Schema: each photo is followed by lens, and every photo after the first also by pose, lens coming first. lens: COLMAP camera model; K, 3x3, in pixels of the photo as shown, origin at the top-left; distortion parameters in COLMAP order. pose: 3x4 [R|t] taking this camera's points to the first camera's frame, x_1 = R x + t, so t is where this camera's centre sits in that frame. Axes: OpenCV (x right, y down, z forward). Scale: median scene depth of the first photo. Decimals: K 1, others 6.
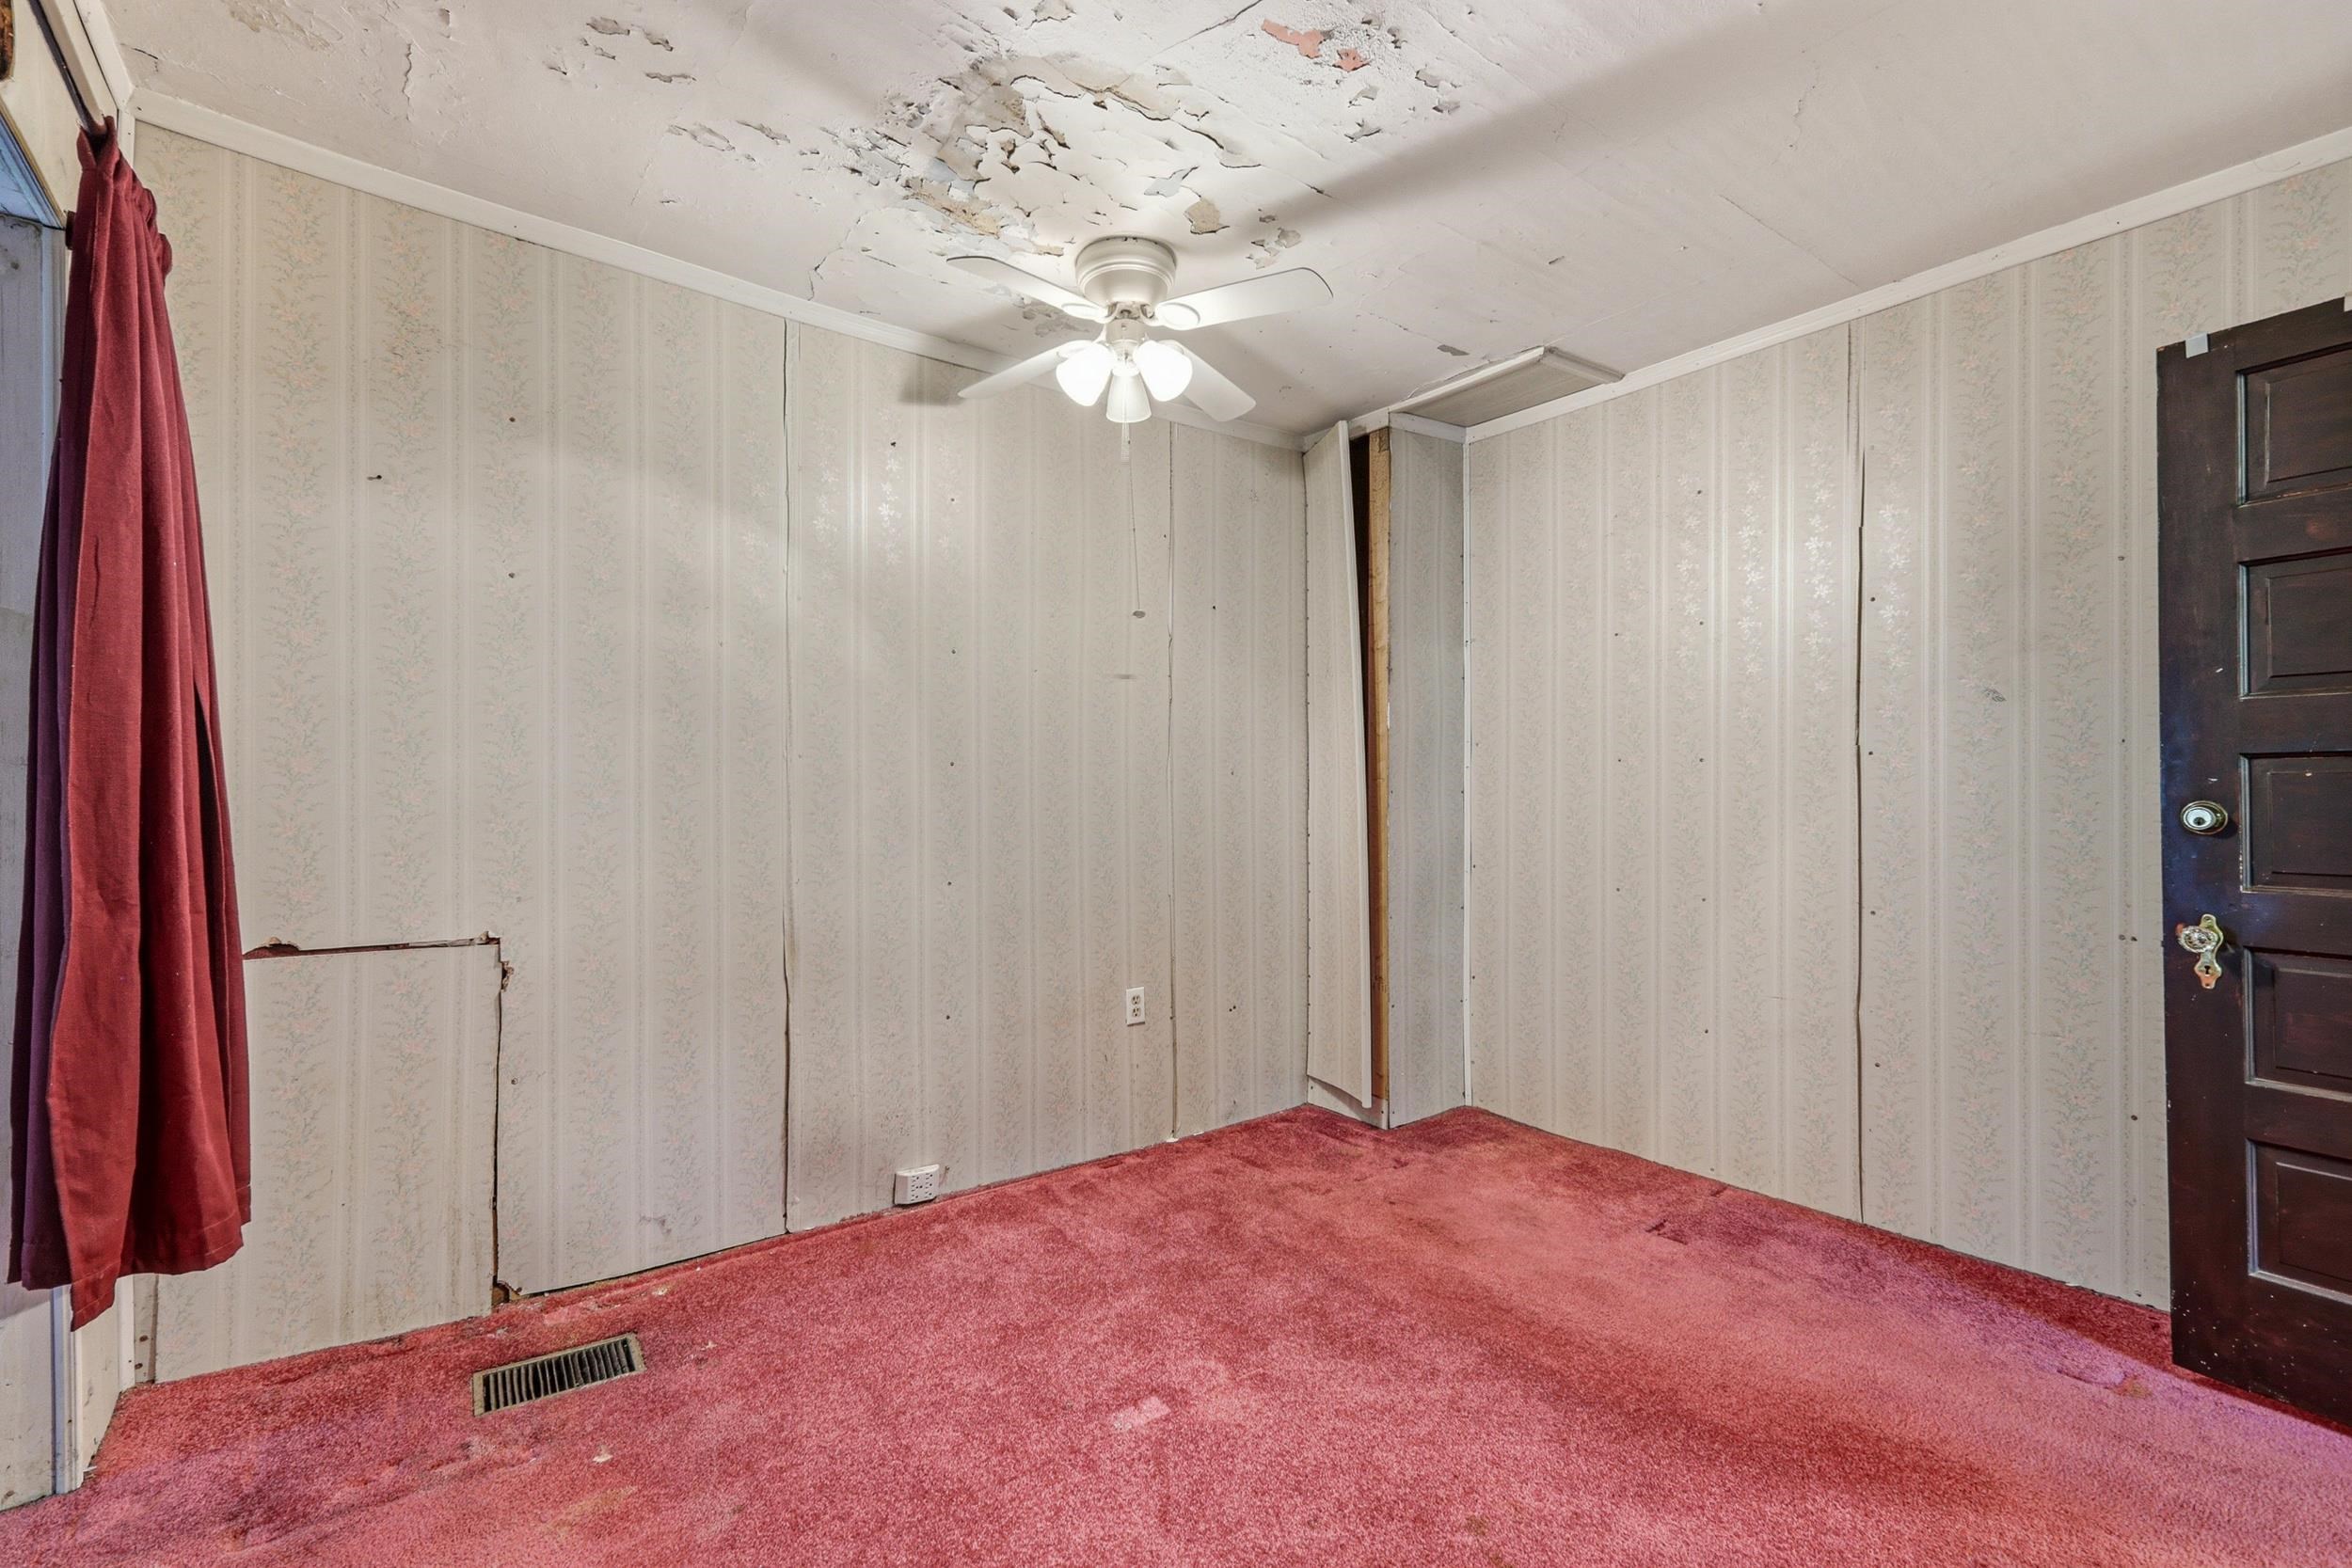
lens RADIAL K [[1015.3, 0, 1176.0], [0, 1015.3, 784.0], [0, 0, 1]] dist [0.004175, -0.000171]
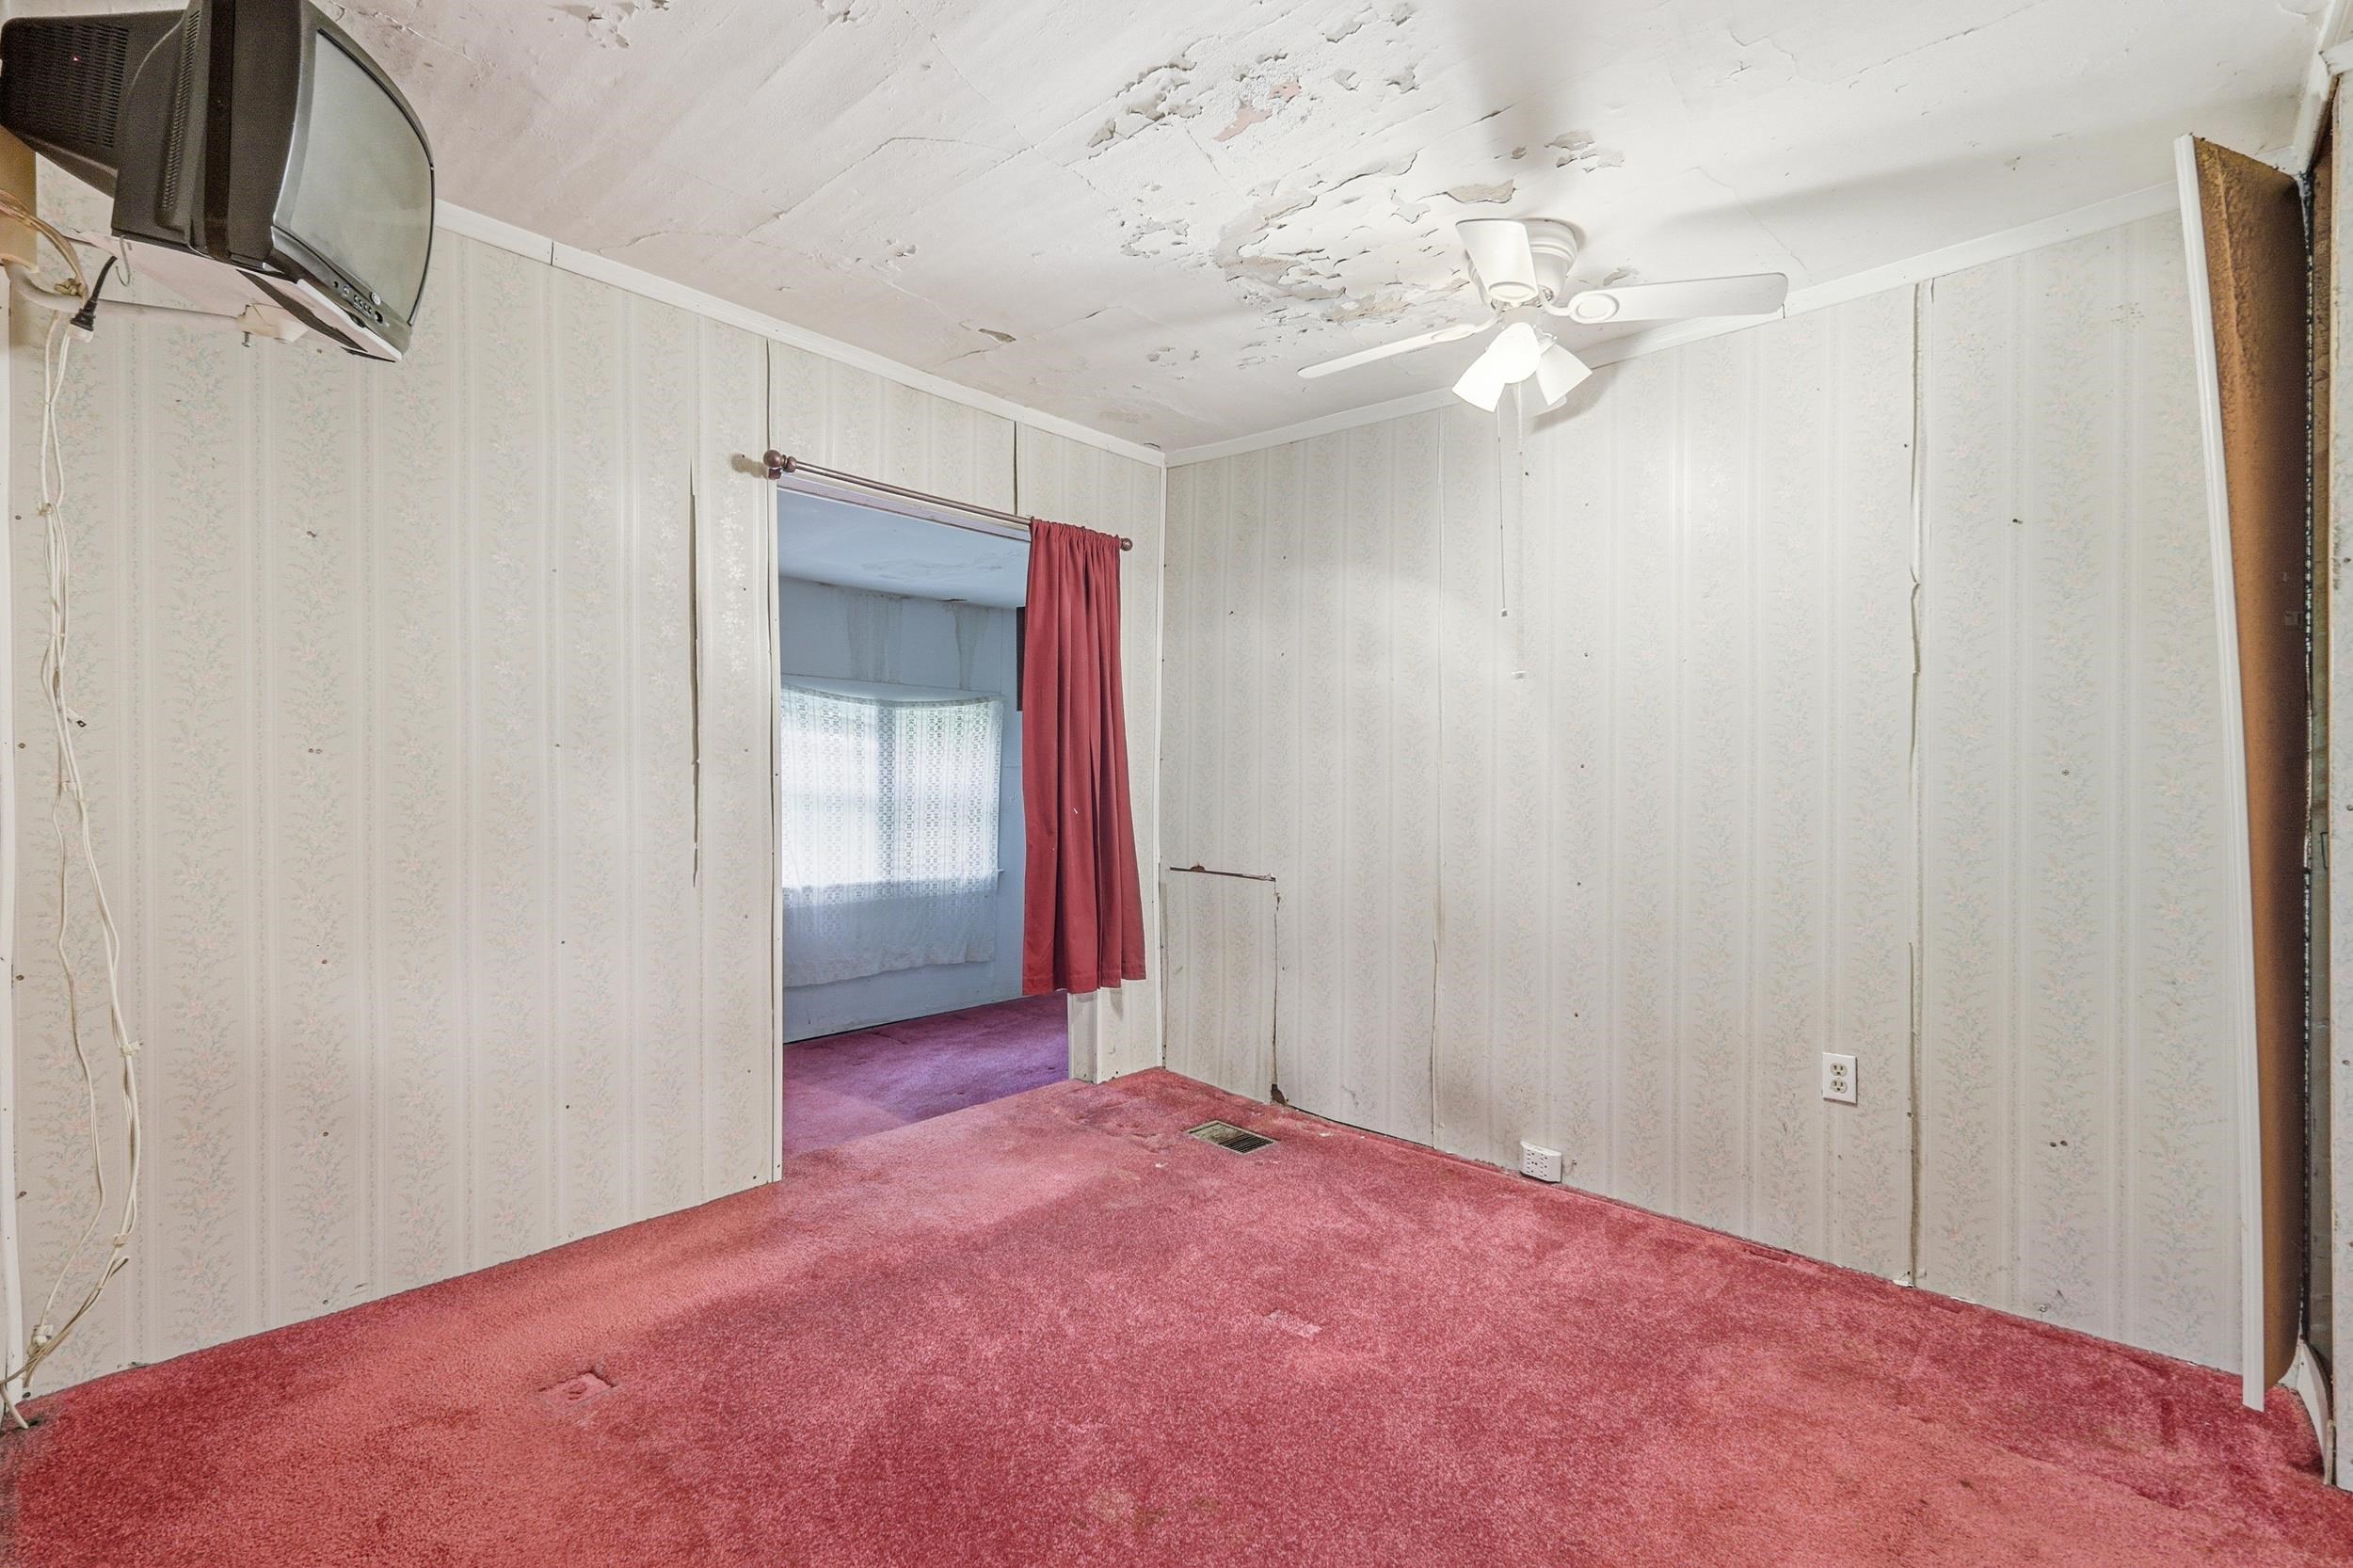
lens RADIAL K [[1015.8, 0, 1176.5], [0, 1015.8, 784.0], [0, 0, 1]] dist [0.004175, -0.000171]
pose [[0.191051, 0.005704, -0.981563, 0.759226], [-0.001903, 0.999983, 0.005441, -0.007102], [0.981578, 0.000829, 0.191059, 0.448352]]
